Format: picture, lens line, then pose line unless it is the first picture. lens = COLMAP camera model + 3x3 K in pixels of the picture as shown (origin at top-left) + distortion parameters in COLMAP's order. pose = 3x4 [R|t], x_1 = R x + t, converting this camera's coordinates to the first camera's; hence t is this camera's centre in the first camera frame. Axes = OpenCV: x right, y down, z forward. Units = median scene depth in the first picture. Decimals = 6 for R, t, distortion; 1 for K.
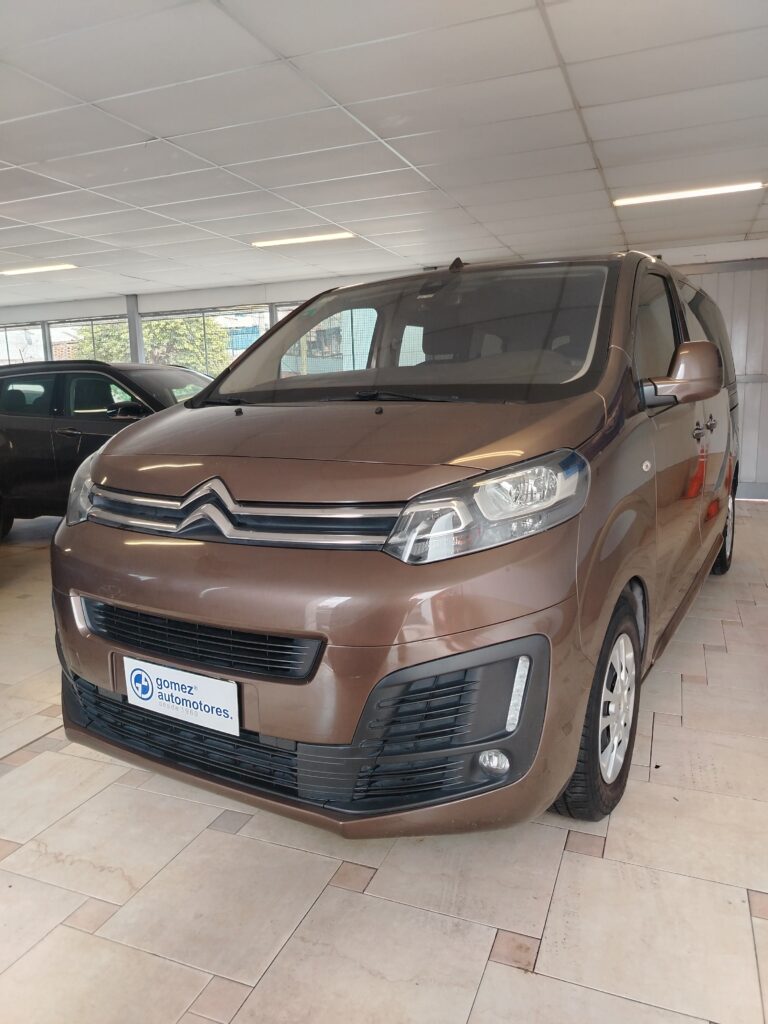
lens RADIAL K [[706.6, 0, 388.5], [0, 706.6, 517.5], [0, 0, 1]] dist [0.028063, -0.027829]
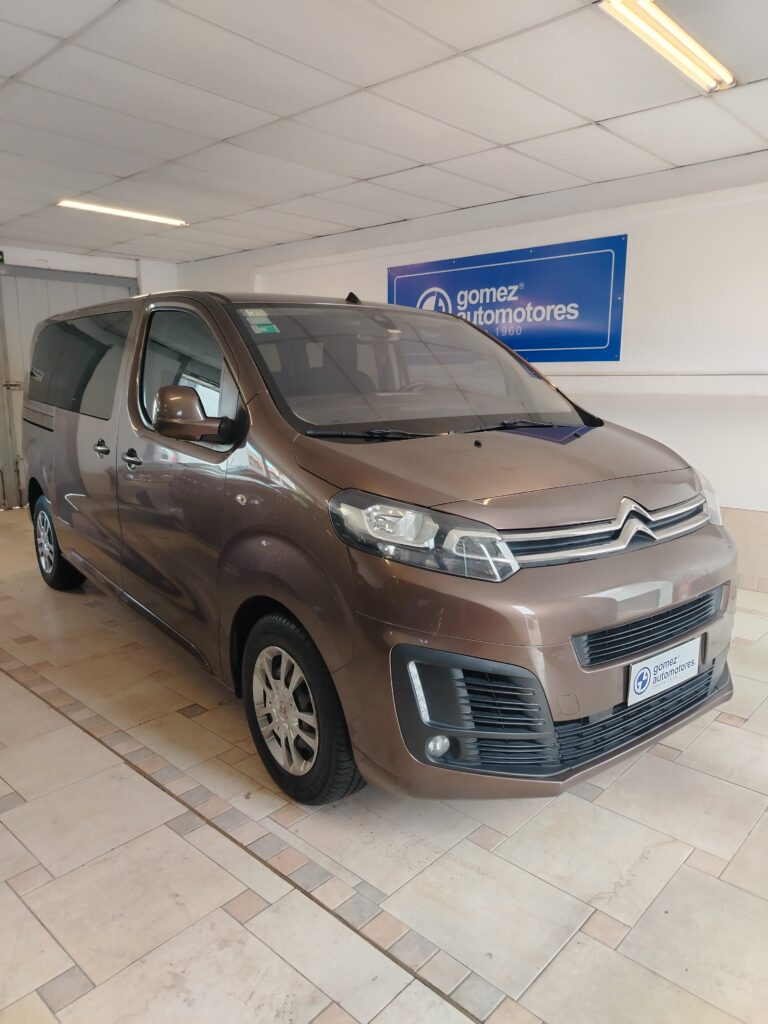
lens RADIAL K [[706.6, 0, 387.8], [0, 706.6, 515.2], [0, 0, 1]] dist [0.028063, -0.027829]
pose [[0.361968, -0.152966, 0.919555, -1.537306], [0.148632, 0.983296, 0.105062, -0.218299], [-0.920265, 0.098646, 0.378657, 0.921593]]
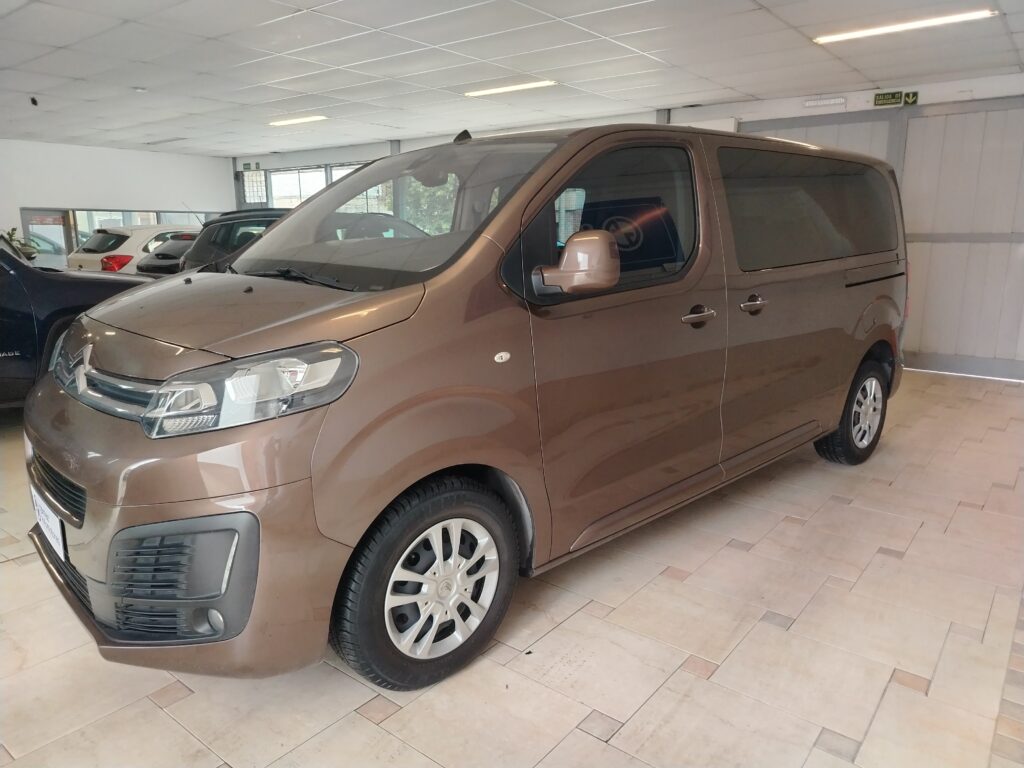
lens RADIAL K [[706.6, 0, 511.3], [0, 706.6, 385.5], [0, 0, 1]] dist [0.028063, -0.027829]
pose [[0.958784, 0.084091, -0.271407, 0.758876], [-0.071488, 0.995868, 0.056010, -0.103957], [0.274995, -0.034299, 0.960834, 0.051288]]
